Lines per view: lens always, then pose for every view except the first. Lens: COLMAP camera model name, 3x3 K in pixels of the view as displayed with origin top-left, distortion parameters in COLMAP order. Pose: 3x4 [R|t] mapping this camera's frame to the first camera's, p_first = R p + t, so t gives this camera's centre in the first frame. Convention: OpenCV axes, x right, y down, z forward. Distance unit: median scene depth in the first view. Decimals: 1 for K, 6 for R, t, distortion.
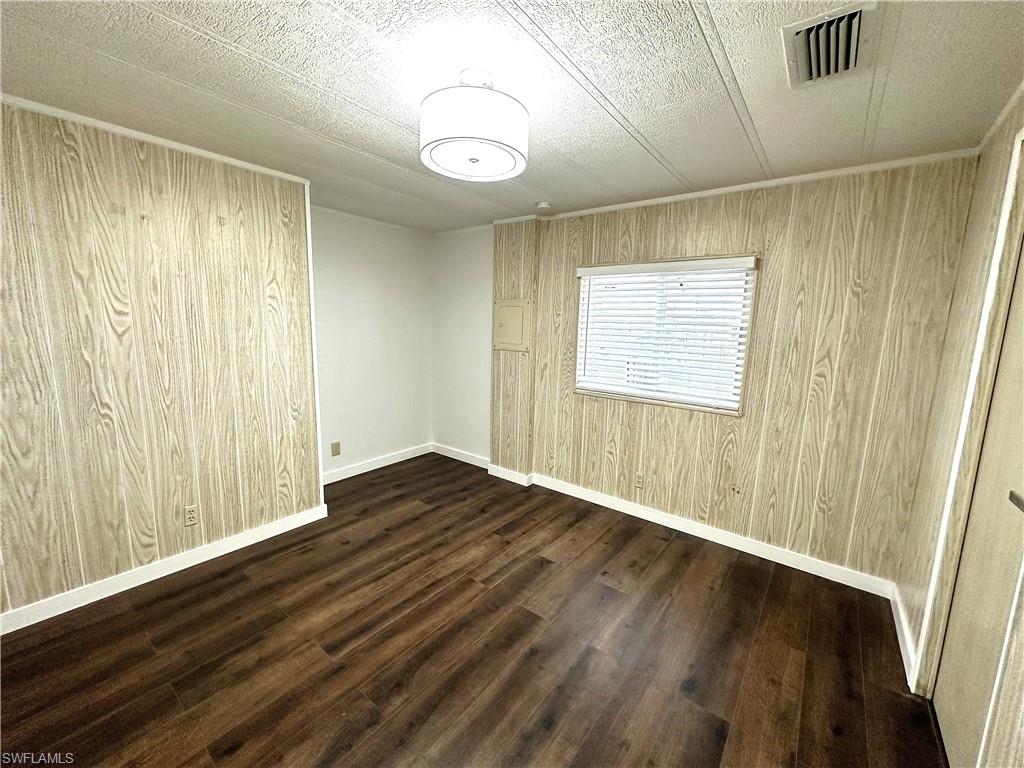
lens RADIAL K [[411.5, 0, 512.0], [0, 411.5, 384.0], [0, 0, 1]] dist [-0.000160, 0.000068]
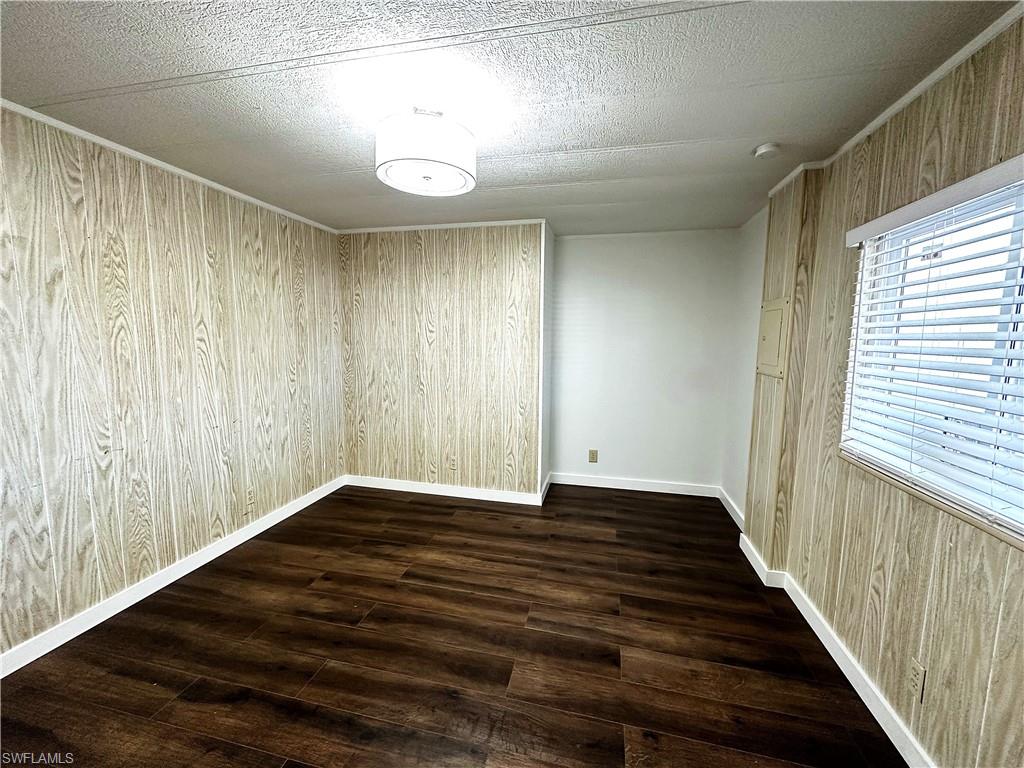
lens RADIAL K [[408.8, 0, 511.4], [0, 408.8, 384.3], [0, 0, 1]] dist [-0.001737, 0.000315]
pose [[0.418740, 0.083825, -0.904229, 0.602737], [-0.140358, 0.989739, 0.026754, -0.036213], [0.897194, 0.115713, 0.426209, 0.472847]]
